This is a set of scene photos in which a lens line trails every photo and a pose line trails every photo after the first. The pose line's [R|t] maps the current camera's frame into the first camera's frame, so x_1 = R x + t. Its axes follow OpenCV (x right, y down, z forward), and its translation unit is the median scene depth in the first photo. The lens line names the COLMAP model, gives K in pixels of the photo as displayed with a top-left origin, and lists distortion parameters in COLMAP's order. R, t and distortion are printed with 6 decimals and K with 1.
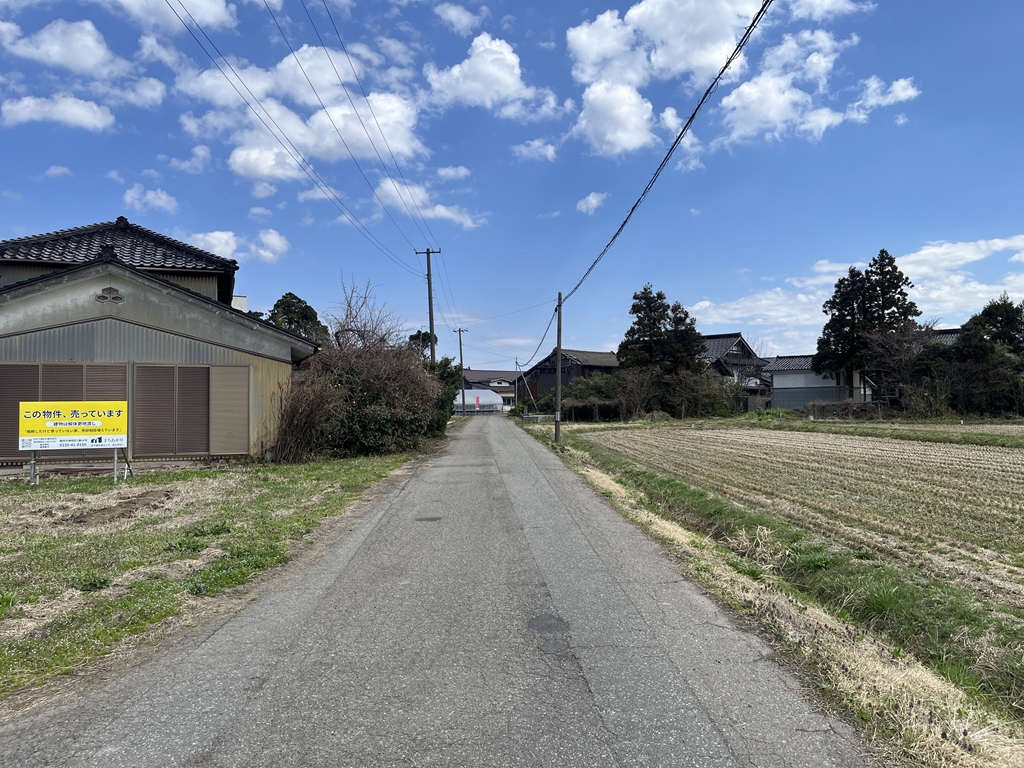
lens RADIAL K [[749.9, 0, 512.0], [0, 749.9, 384.0], [0, 0, 1]] dist [0.009003, -0.007578]
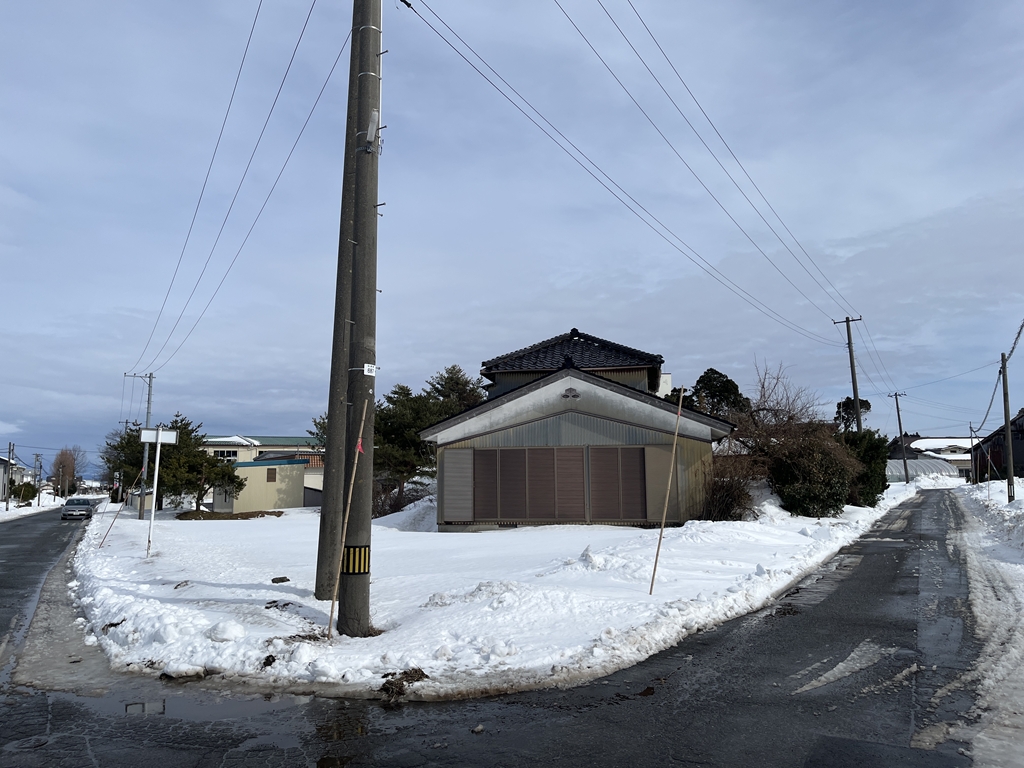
lens RADIAL K [[743.7, 0, 502.7], [0, 743.7, 383.5], [0, 0, 1]] dist [0.008658, -0.002133]
pose [[0.844150, -0.069332, -0.531606, 0.047215], [0.017819, 0.994683, -0.101431, -0.006934], [0.535811, 0.076150, 0.840897, -0.134671]]
